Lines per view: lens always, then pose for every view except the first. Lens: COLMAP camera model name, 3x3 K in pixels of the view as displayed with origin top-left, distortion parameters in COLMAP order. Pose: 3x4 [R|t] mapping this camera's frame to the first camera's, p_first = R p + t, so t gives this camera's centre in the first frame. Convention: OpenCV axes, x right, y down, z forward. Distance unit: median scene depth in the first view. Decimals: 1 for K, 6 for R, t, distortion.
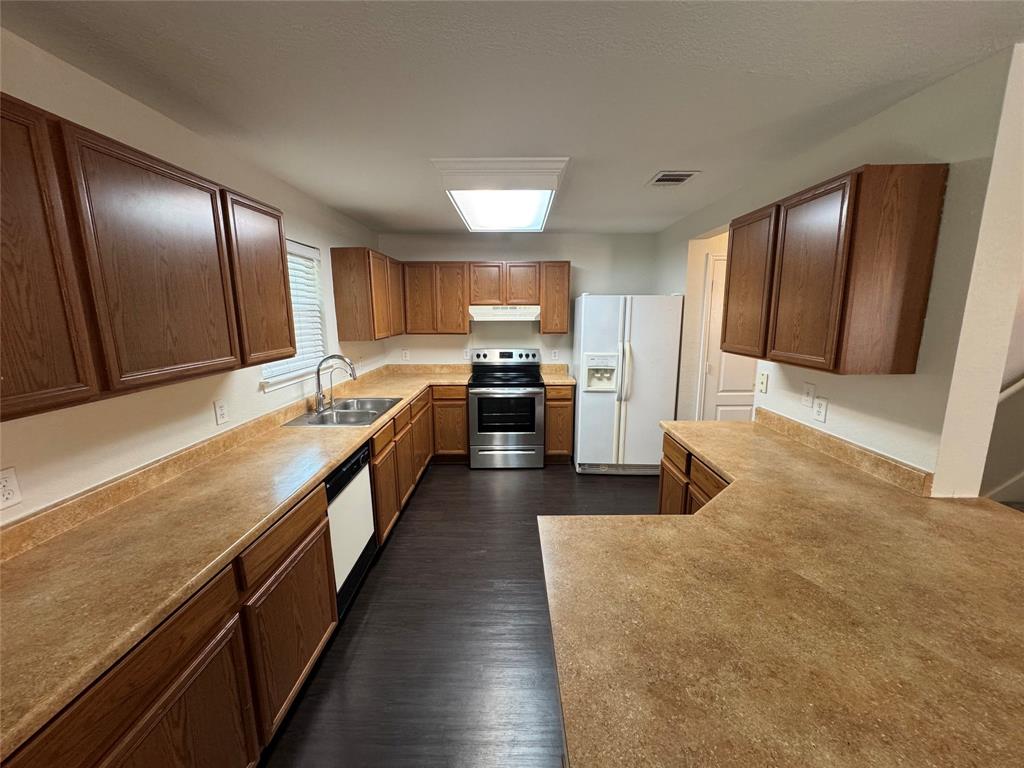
lens RADIAL K [[410.3, 0, 512.0], [0, 410.3, 383.4], [0, 0, 1]] dist [-0.004081, -0.000127]
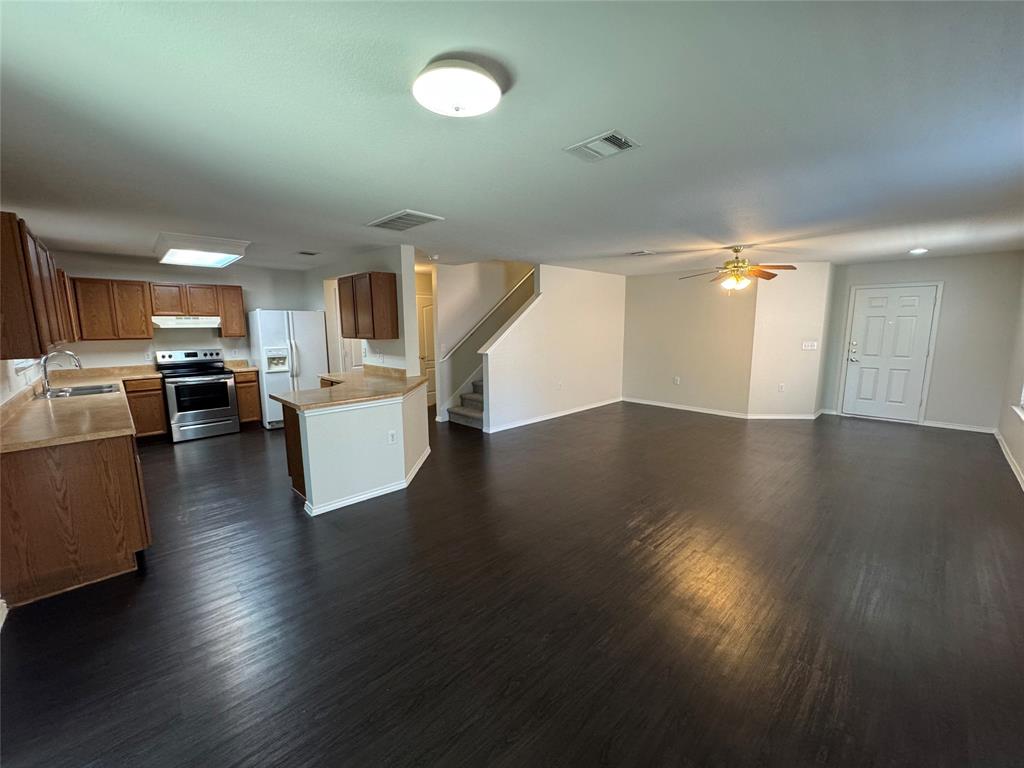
lens RADIAL K [[410.3, 0, 513.3], [0, 410.3, 383.9], [0, 0, 1]] dist [-0.004081, -0.000127]
pose [[0.708541, -0.102754, 0.698149, -0.222136], [0.125862, 0.991880, 0.018250, 0.136316], [-0.694355, 0.074939, 0.715720, -0.666931]]
